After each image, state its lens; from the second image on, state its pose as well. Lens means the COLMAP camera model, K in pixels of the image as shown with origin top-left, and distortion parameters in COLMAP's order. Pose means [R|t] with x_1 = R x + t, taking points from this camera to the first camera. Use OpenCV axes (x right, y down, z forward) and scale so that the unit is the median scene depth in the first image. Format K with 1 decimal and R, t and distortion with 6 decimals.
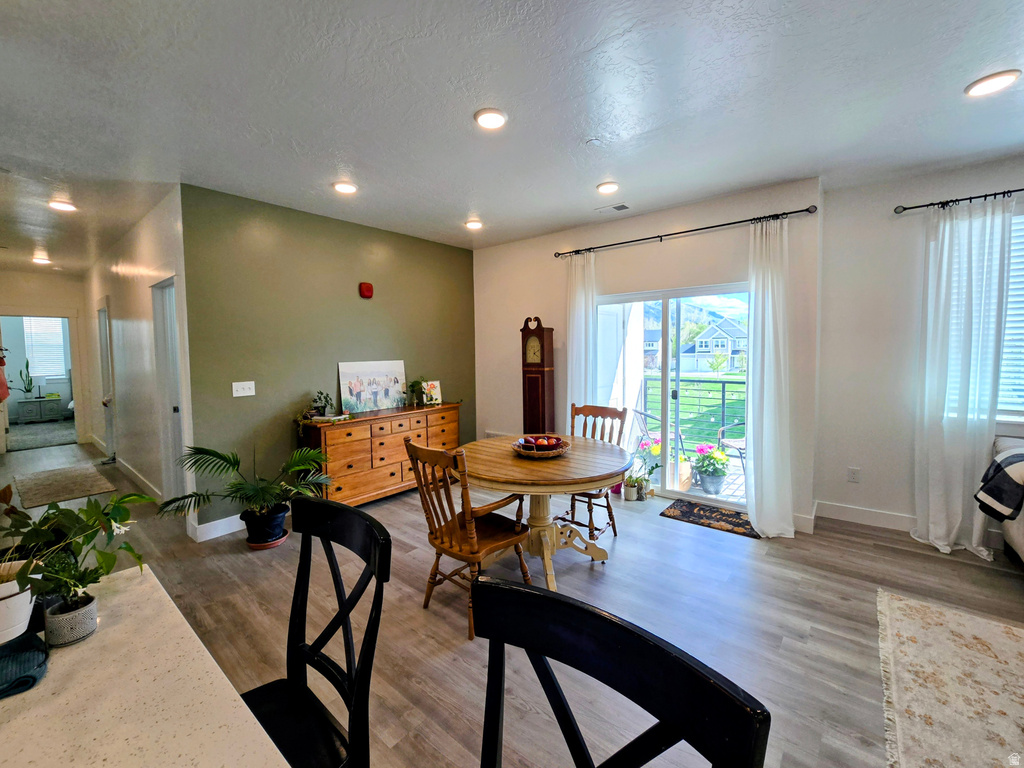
lens RADIAL K [[424.3, 0, 509.0], [0, 424.3, 370.2], [0, 0, 1]] dist [-0.001691, -0.000142]
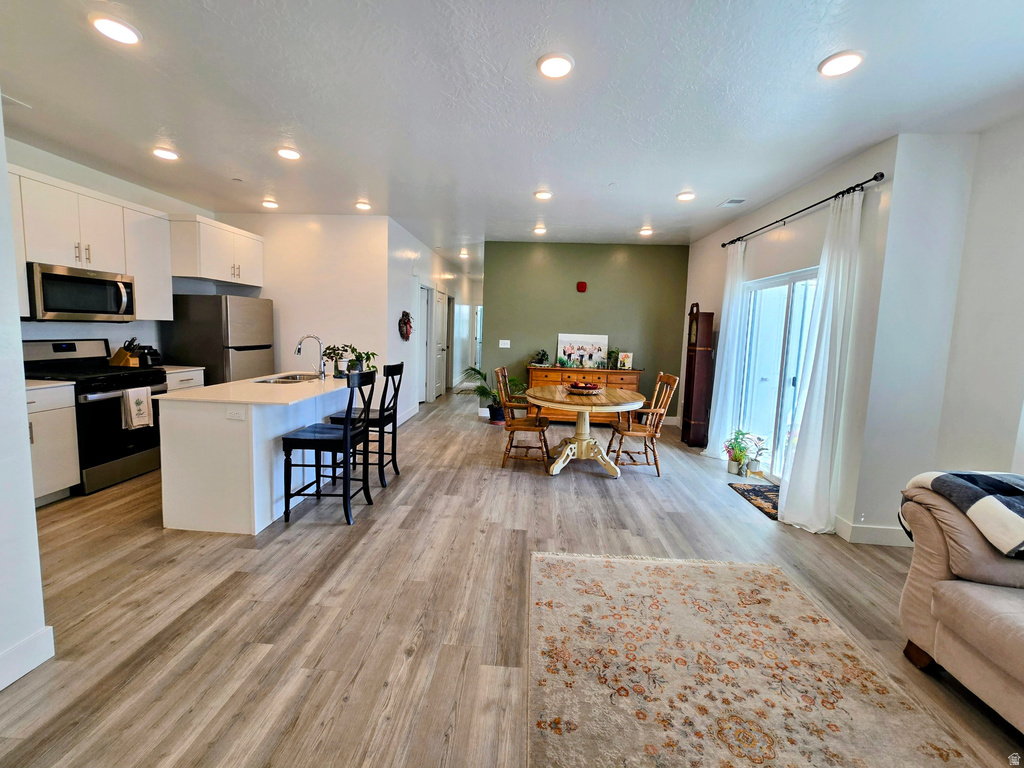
lens RADIAL K [[419.3, 0, 510.9], [0, 419.3, 369.9], [0, 0, 1]] dist [-0.005094, -0.000438]
pose [[0.597023, 0.111316, -0.794464, 0.756437], [-0.082605, 0.993592, 0.077141, 0.010722], [0.797960, 0.019572, 0.602393, -0.090272]]
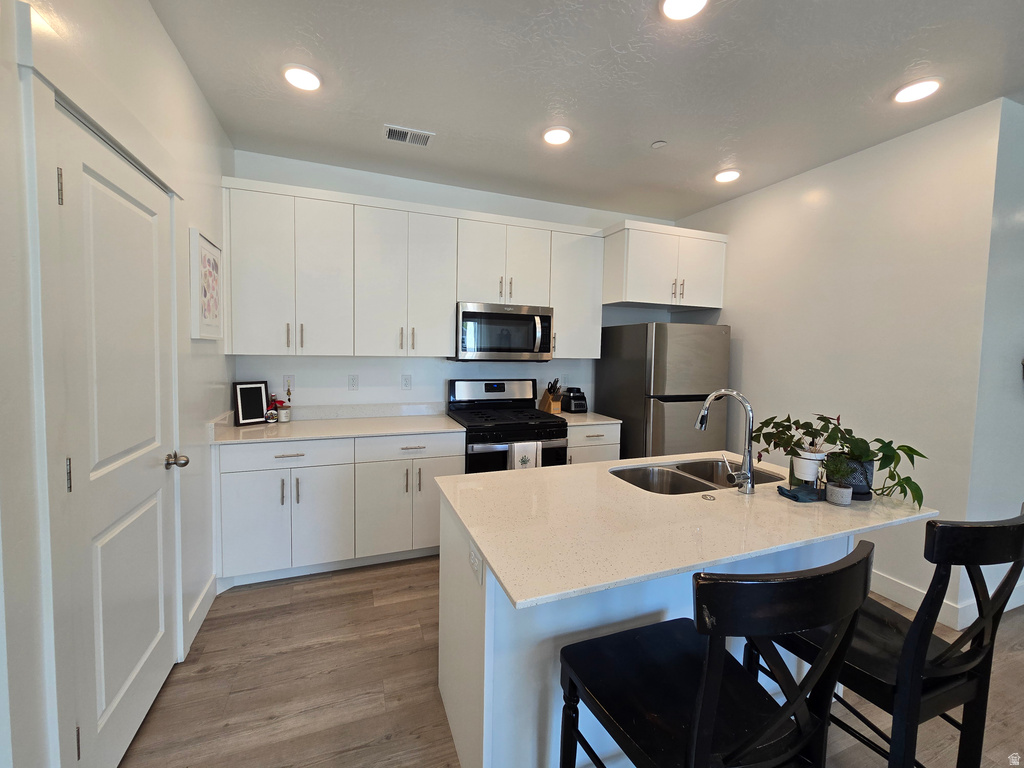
lens RADIAL K [[420.6, 0, 508.1], [0, 420.6, 371.5], [0, 0, 1]] dist [-0.001245, -0.000267]
pose [[-0.486997, 0.050488, -0.871943, 0.247592], [-0.057340, 0.994326, 0.089599, -0.001763], [0.871520, 0.093631, -0.481338, 0.113970]]
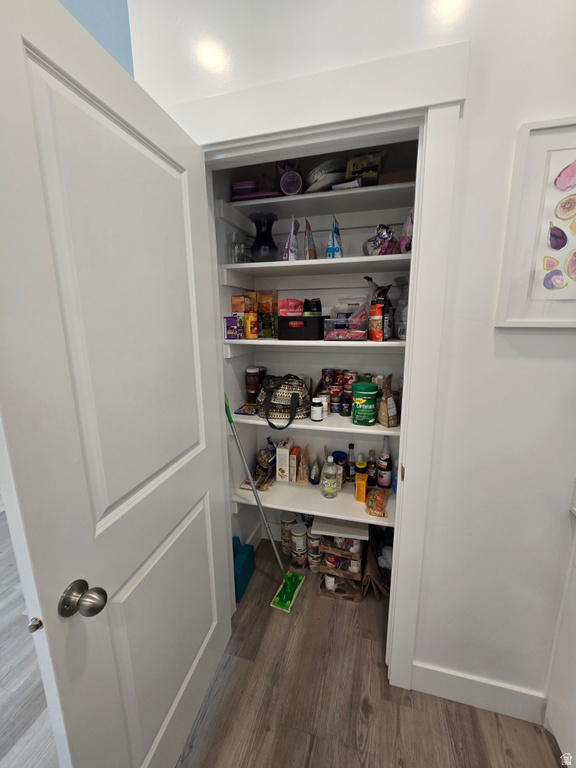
lens RADIAL K [[313.1, 0, 288.0], [0, 313.1, 384.0], [0, 0, 1]] dist [0.001839, 0.000293]
pose [[-0.429563, -0.159406, 0.888856, -0.147758], [0.064041, 0.976441, 0.206063, 0.008060], [-0.900763, 0.145440, -0.409235, -0.205878]]
